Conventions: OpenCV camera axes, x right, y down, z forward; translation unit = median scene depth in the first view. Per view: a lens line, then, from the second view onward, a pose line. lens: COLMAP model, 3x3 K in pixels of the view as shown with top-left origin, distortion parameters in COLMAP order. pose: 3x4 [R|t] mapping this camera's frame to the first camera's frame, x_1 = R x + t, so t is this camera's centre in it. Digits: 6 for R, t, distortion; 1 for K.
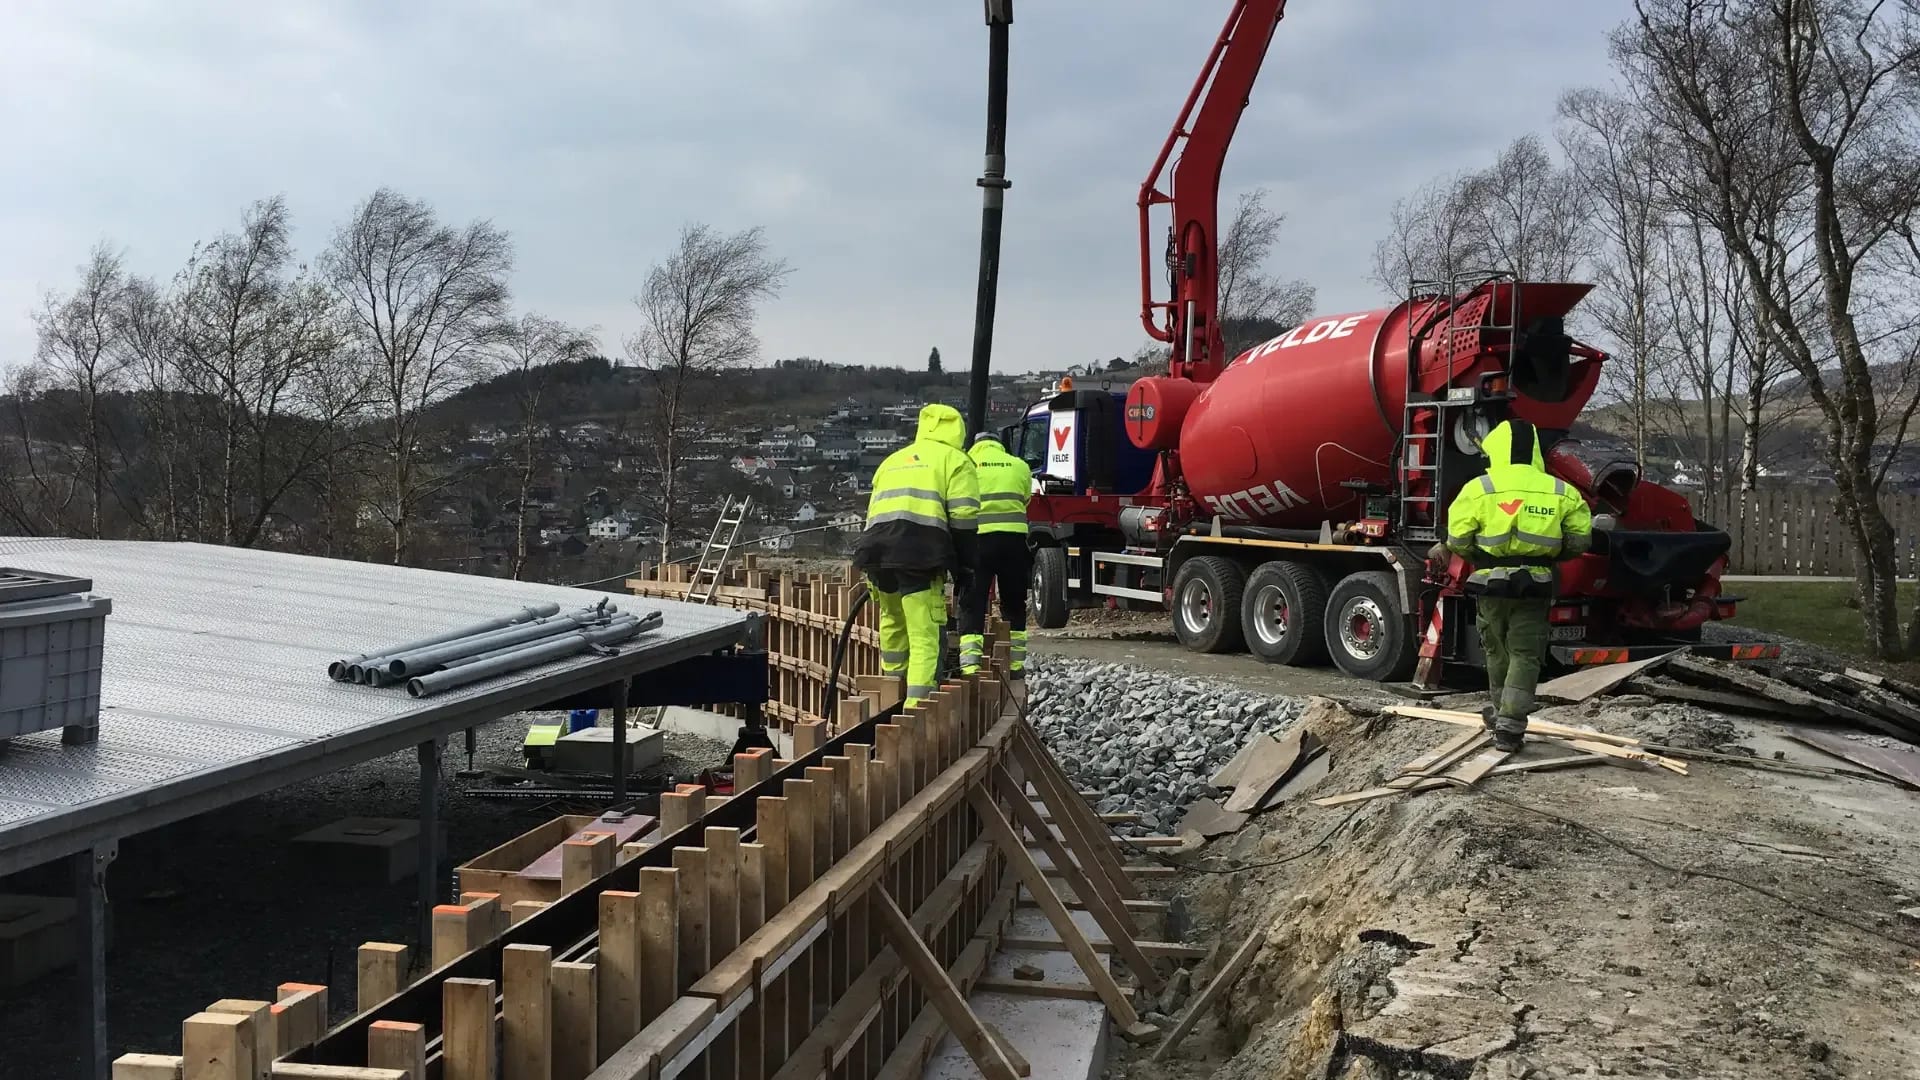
lens RADIAL K [[1638.6, 0, 964.1], [0, 1638.6, 543.6], [0, 0, 1]] dist [0.071450, -0.057643]
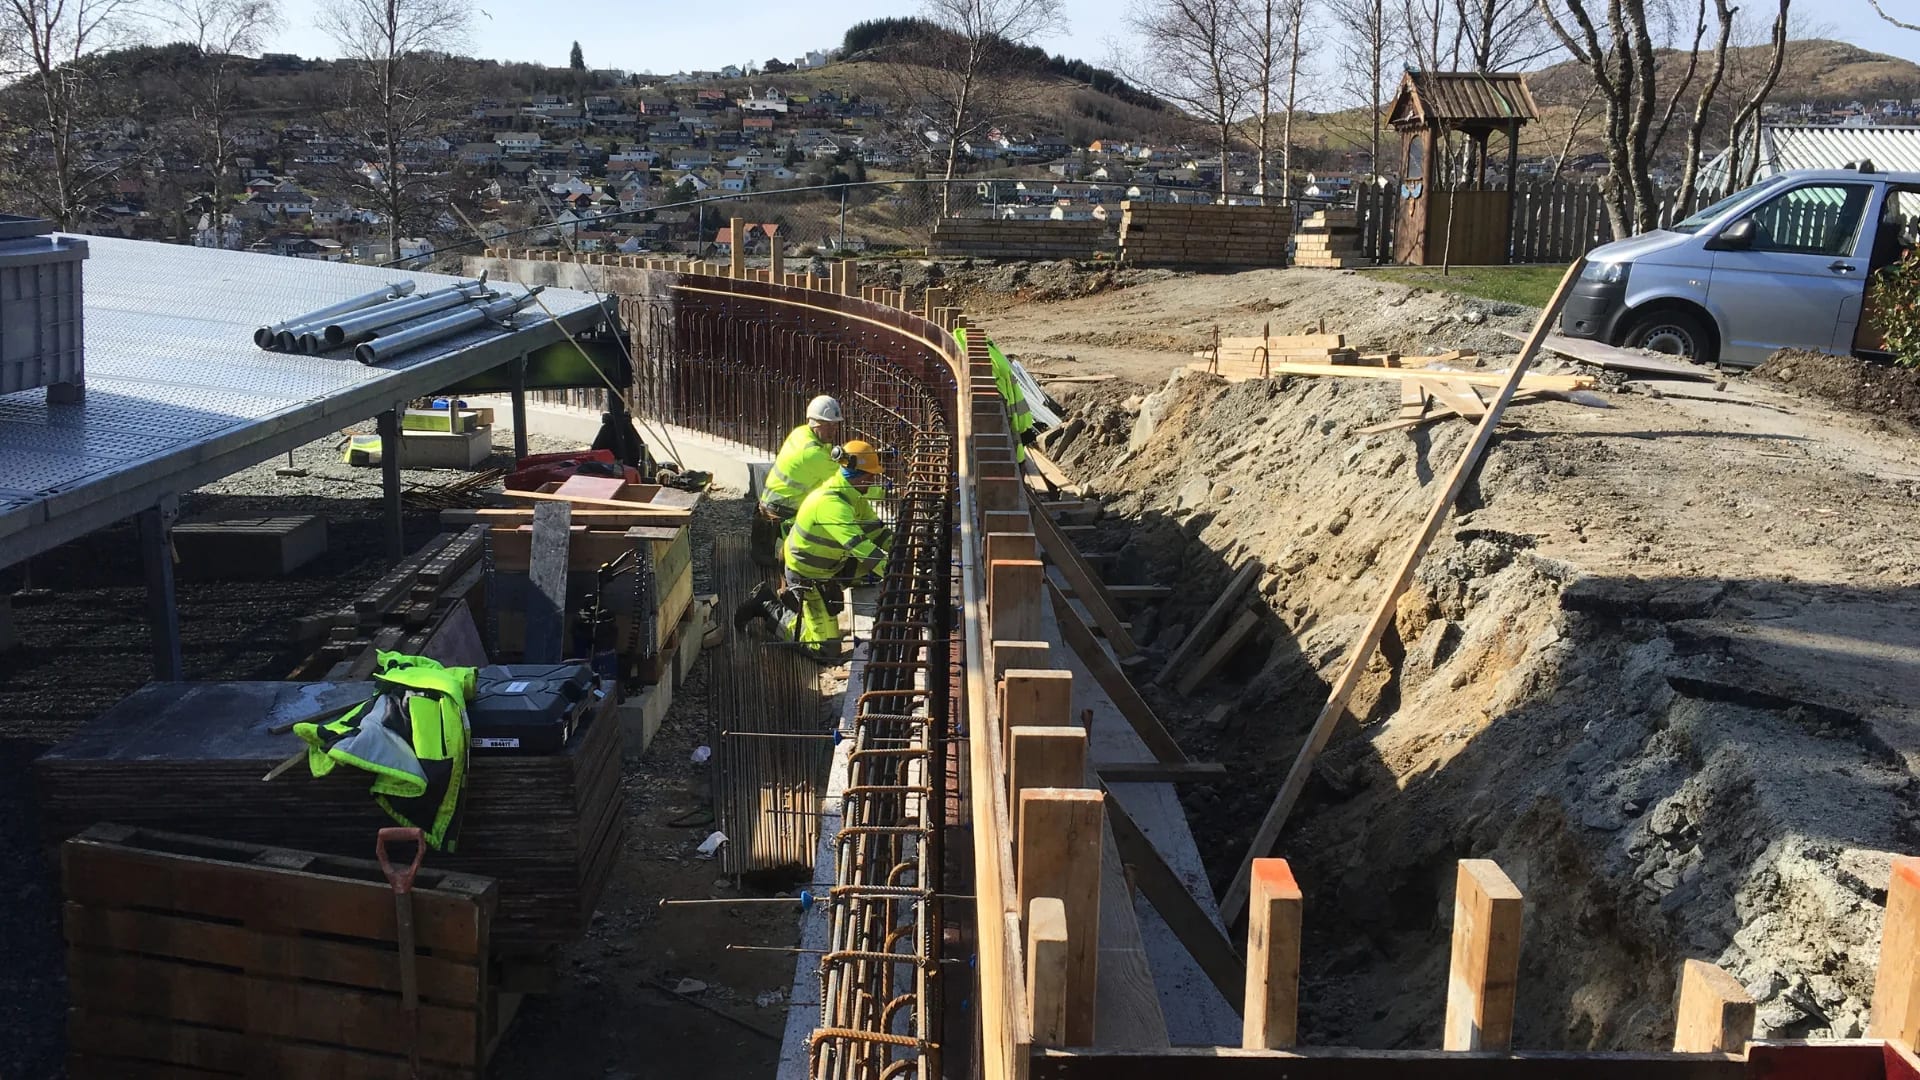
lens RADIAL K [[1638.6, 0, 968.3], [0, 1638.6, 558.6], [0, 0, 1]] dist [0.071450, -0.057643]
pose [[0.978752, -0.042365, 0.200623, -0.185965], [0.005535, 0.983526, 0.180683, 0.032705], [-0.204972, -0.175733, 0.962862, 0.005634]]
